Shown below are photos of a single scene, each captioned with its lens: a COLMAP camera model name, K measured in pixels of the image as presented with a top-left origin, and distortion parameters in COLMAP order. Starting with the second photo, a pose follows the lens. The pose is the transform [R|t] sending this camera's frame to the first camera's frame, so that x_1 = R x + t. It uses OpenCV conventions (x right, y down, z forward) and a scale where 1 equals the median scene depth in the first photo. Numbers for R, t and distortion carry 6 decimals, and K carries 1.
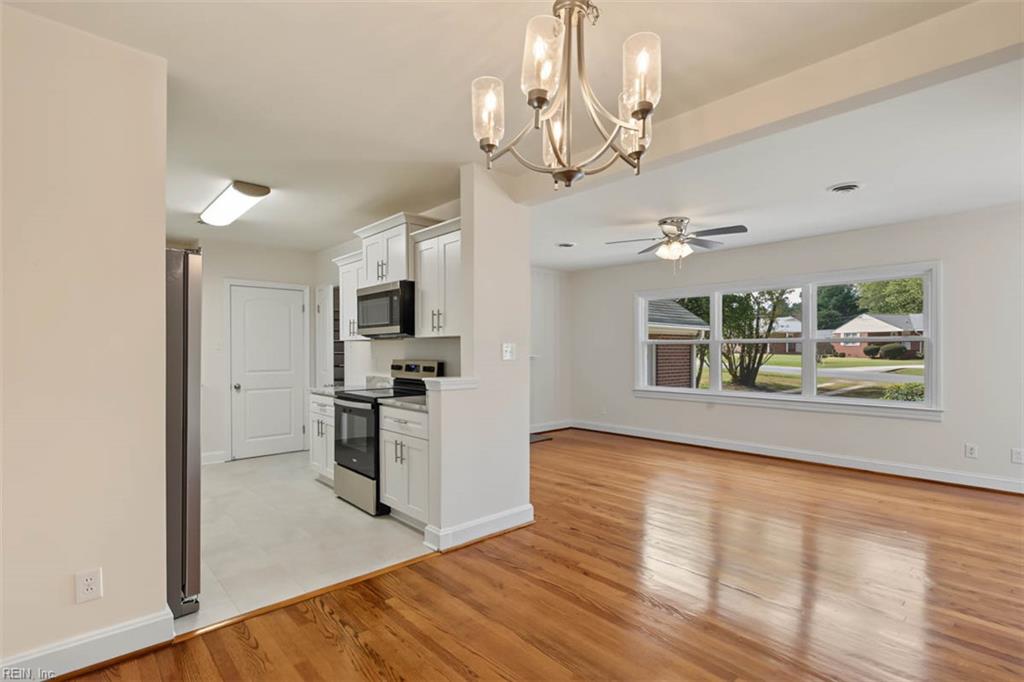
lens RADIAL K [[500.2, 0, 525.8], [0, 500.2, 348.4], [0, 0, 1]] dist [-0.001076, -0.000311]
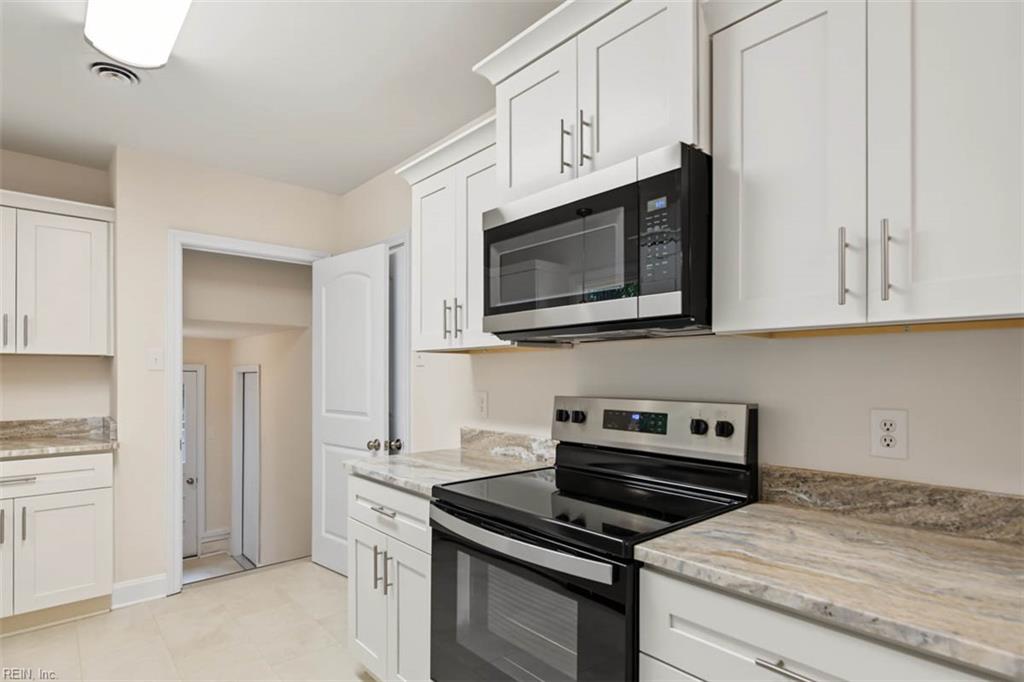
lens RADIAL K [[537.5, 0, 513.4], [0, 537.5, 375.4], [0, 0, 1]] dist [-0.001577, 0.000688]
pose [[0.999641, 0.003362, -0.026574, -0.295962], [-0.003216, 0.999979, 0.005540, 0.003271], [0.026592, -0.005452, 0.999632, 0.577216]]
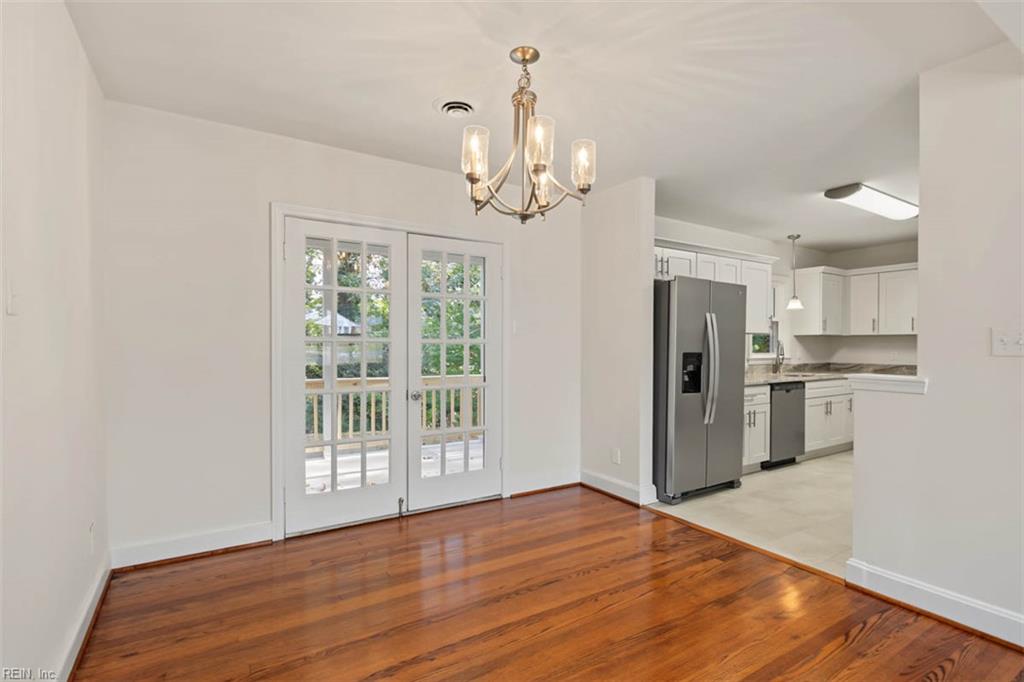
lens RADIAL K [[473.2, 0, 513.6], [0, 473.2, 345.0], [0, 0, 1]] dist [0.006347, 0.000230]
pose [[-0.203469, 0.002758, -0.979077, 0.489985], [0.002376, 0.999994, 0.002323, 0.005736], [0.979079, -0.001853, -0.203474, 0.425451]]
